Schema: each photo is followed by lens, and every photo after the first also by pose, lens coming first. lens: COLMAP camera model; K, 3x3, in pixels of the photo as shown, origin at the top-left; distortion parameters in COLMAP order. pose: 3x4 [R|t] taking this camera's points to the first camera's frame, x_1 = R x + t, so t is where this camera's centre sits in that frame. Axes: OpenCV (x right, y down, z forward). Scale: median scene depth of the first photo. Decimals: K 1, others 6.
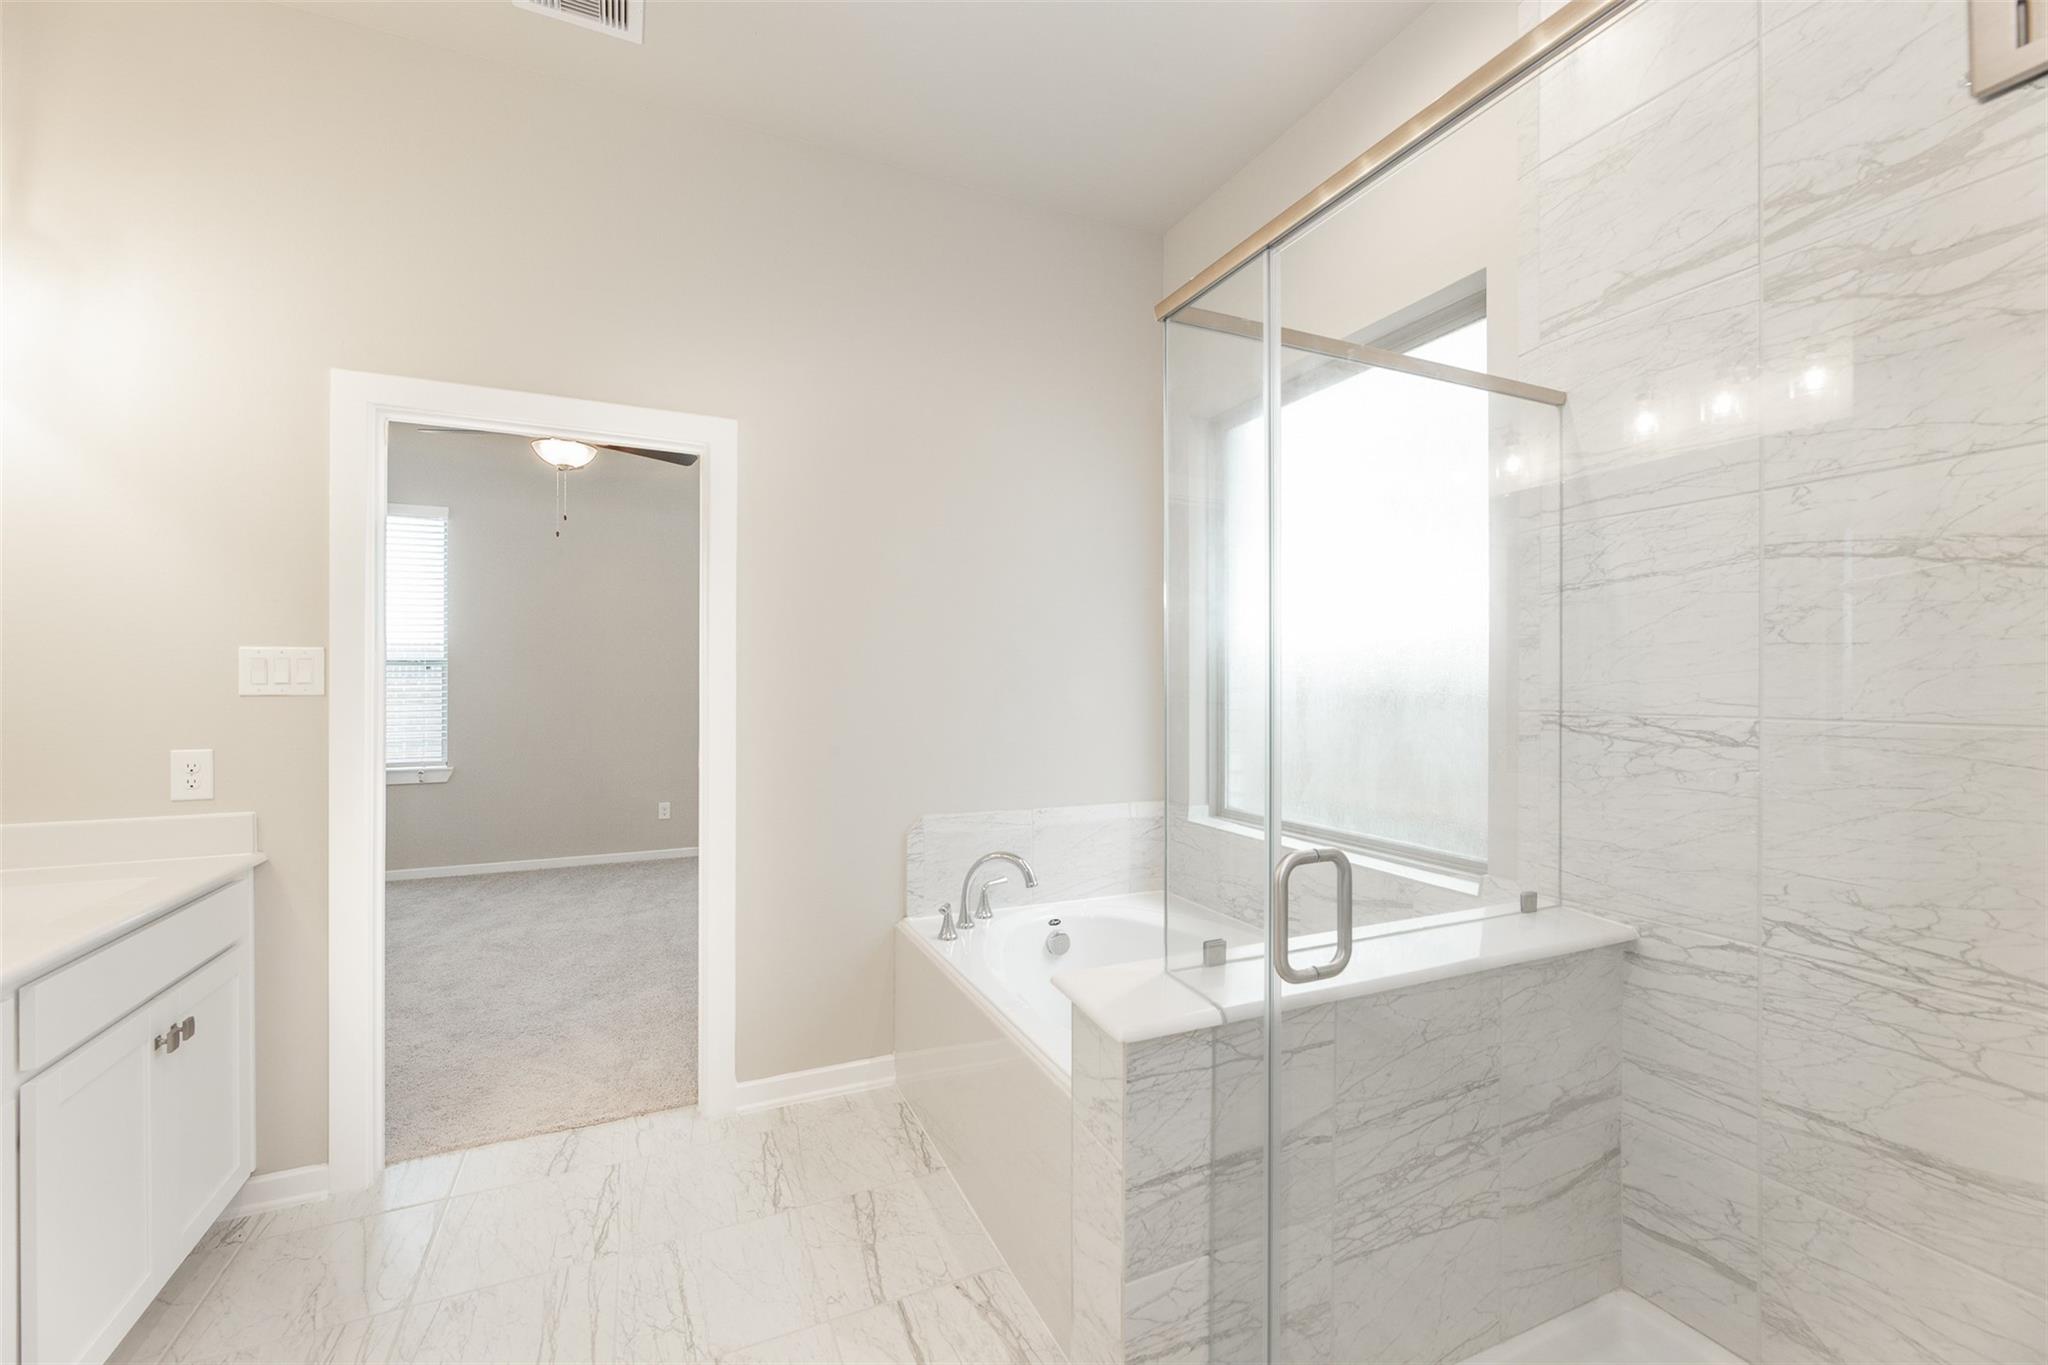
lens RADIAL K [[838.2, 0, 1021.5], [0, 838.2, 680.1], [0, 0, 1]] dist [-0.005254, 0.001182]
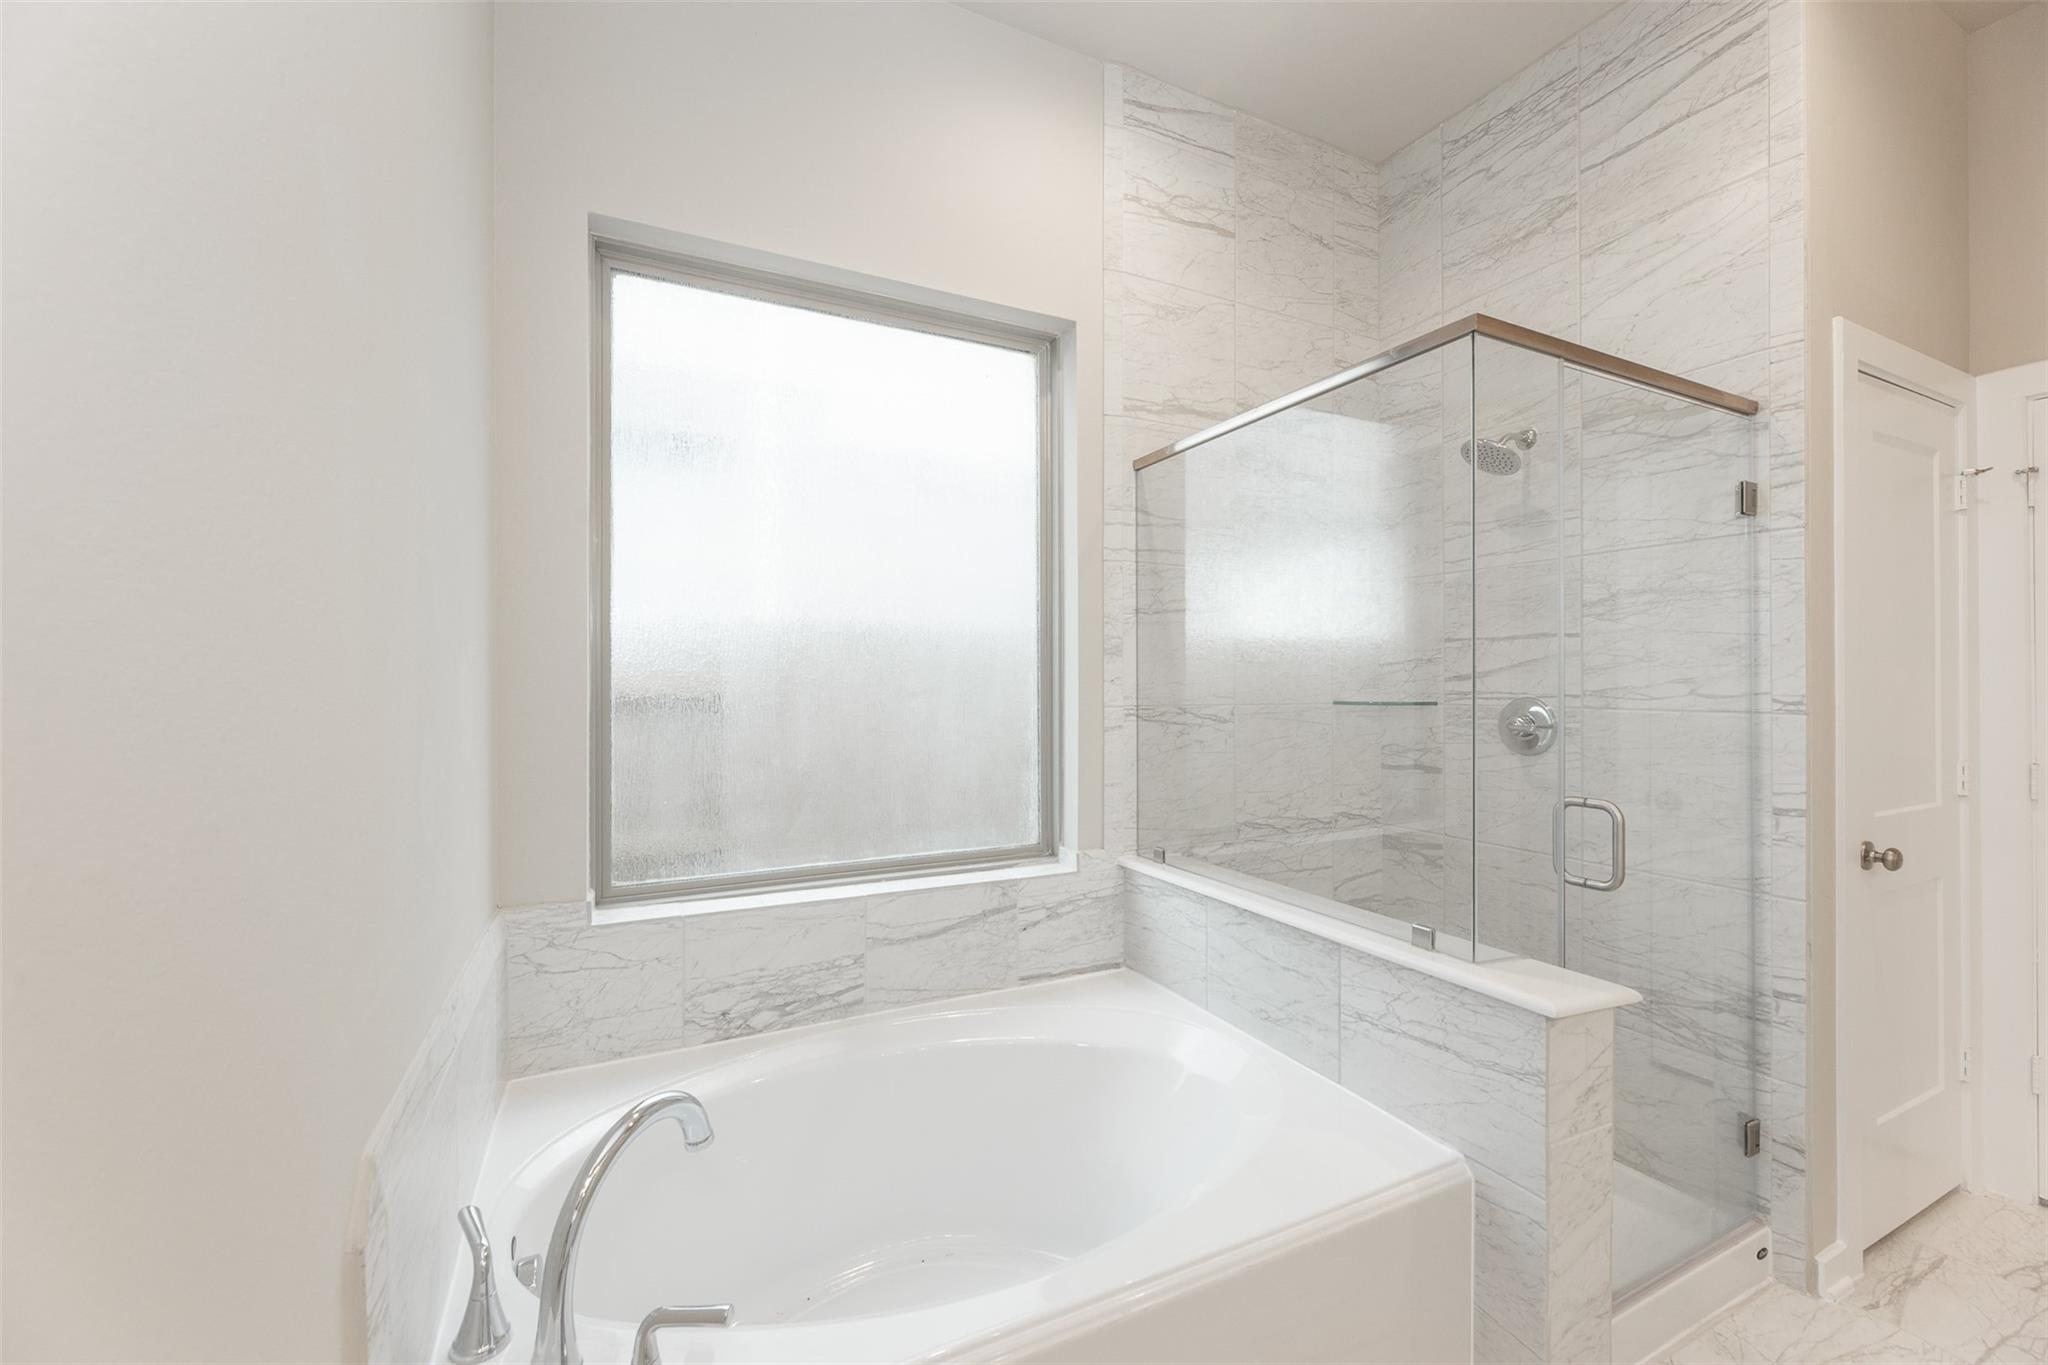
lens RADIAL K [[838.2, 0, 1013.7], [0, 838.2, 682.3], [0, 0, 1]] dist [-0.005254, 0.001182]
pose [[-0.043844, 0.003086, 0.999034, -0.655592], [-0.003268, 0.999989, -0.003232, 0.005681], [-0.999033, -0.003406, -0.043834, 1.267033]]
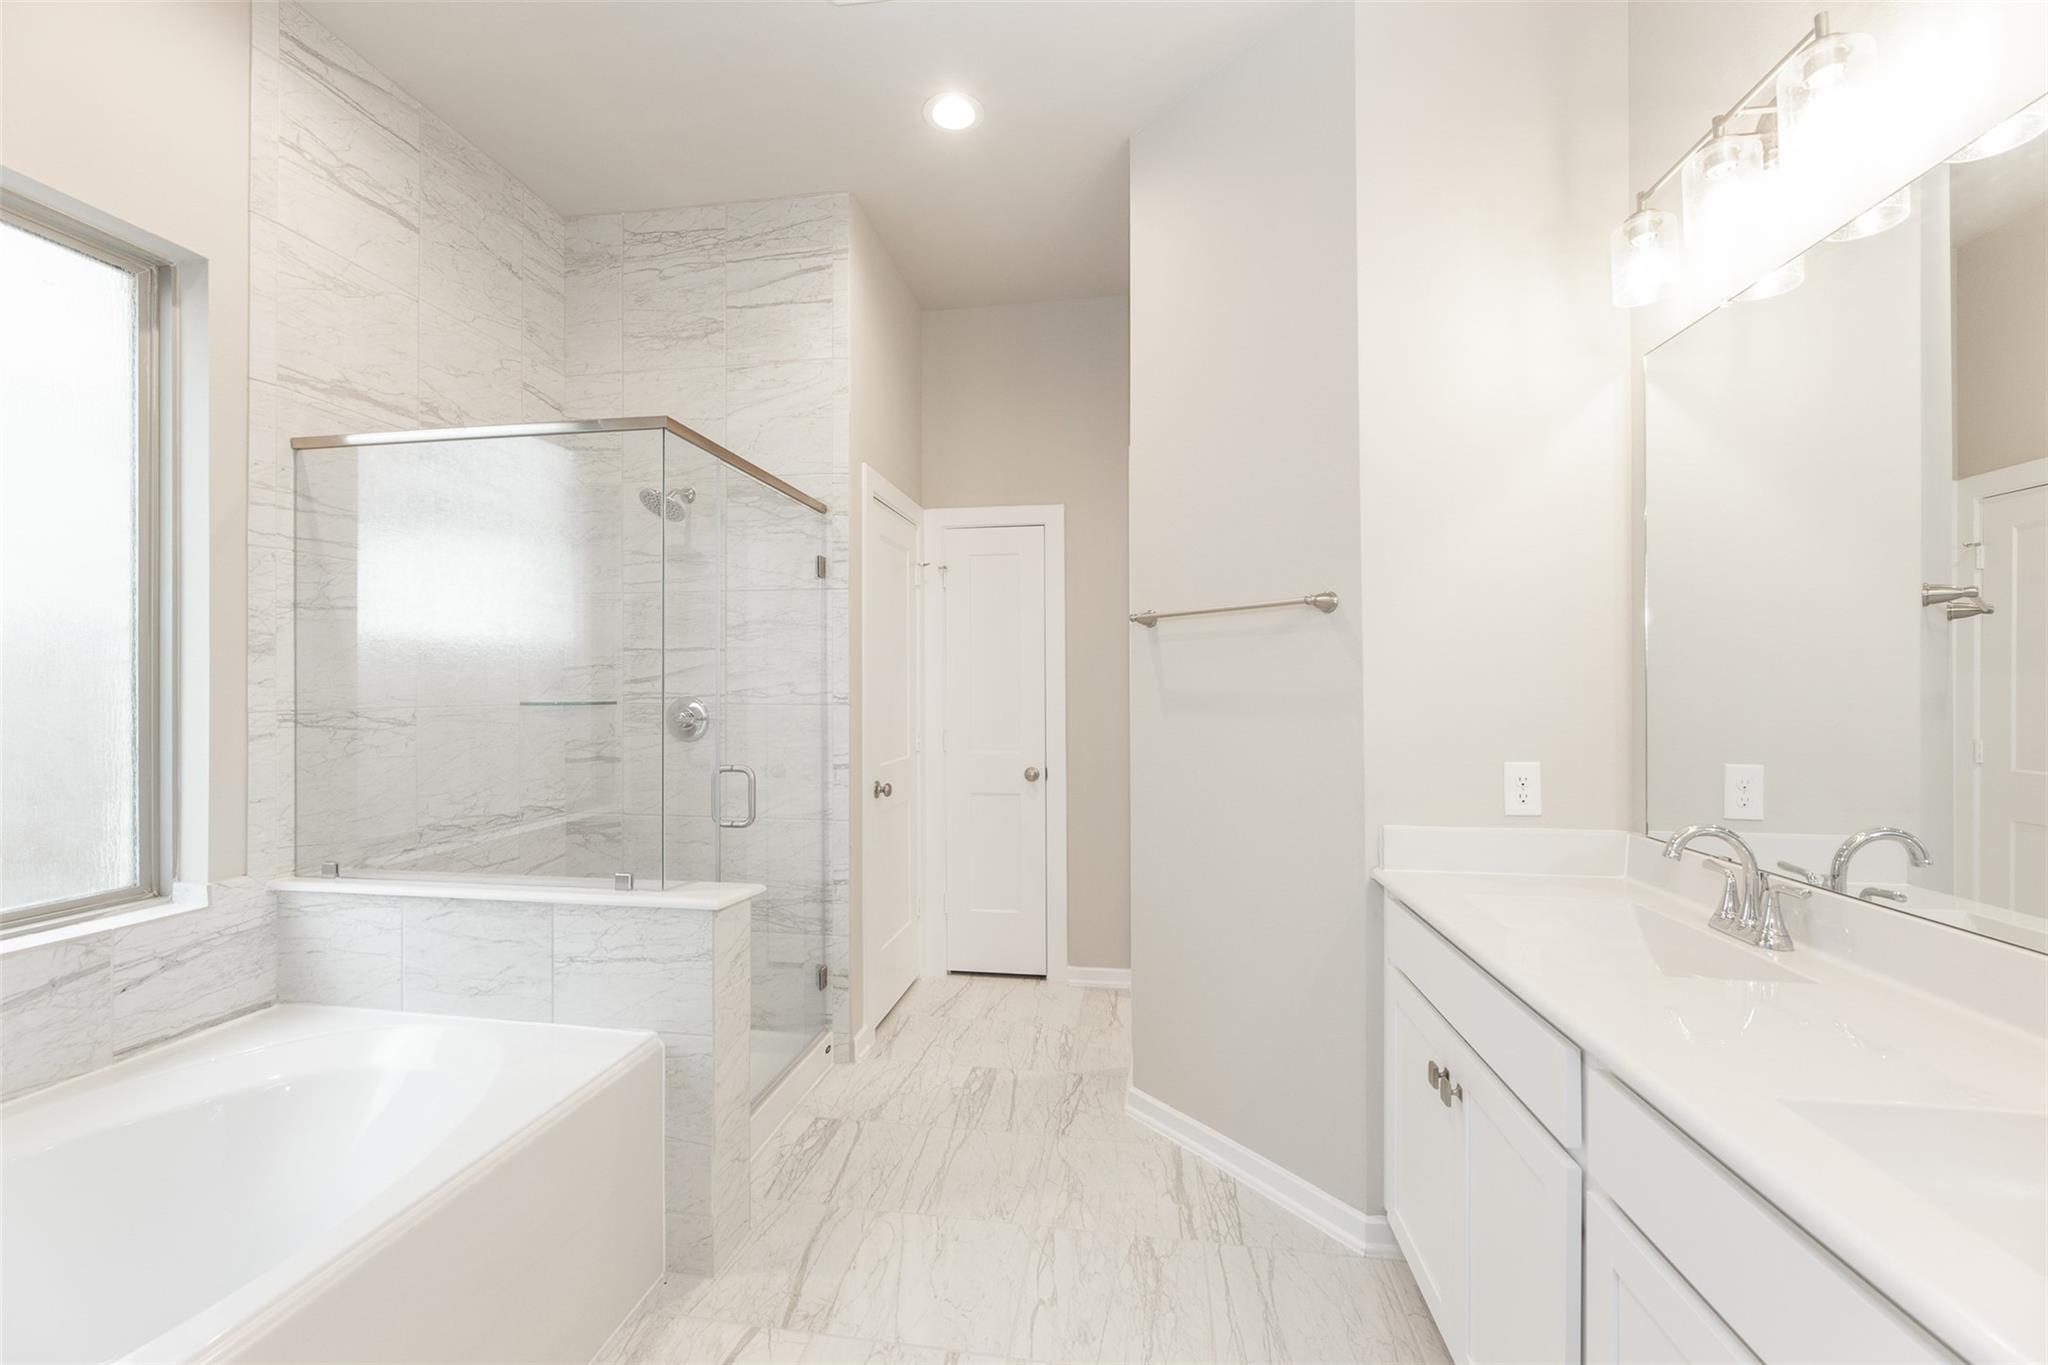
lens RADIAL K [[838.2, 0, 1026.7], [0, 838.2, 683.8], [0, 0, 1]] dist [-0.005254, 0.001182]
pose [[-0.841580, 0.003100, 0.540123, -0.861151], [-0.000530, 0.999978, -0.006566, 0.007254], [-0.540132, -0.005812, -0.841560, 1.452718]]
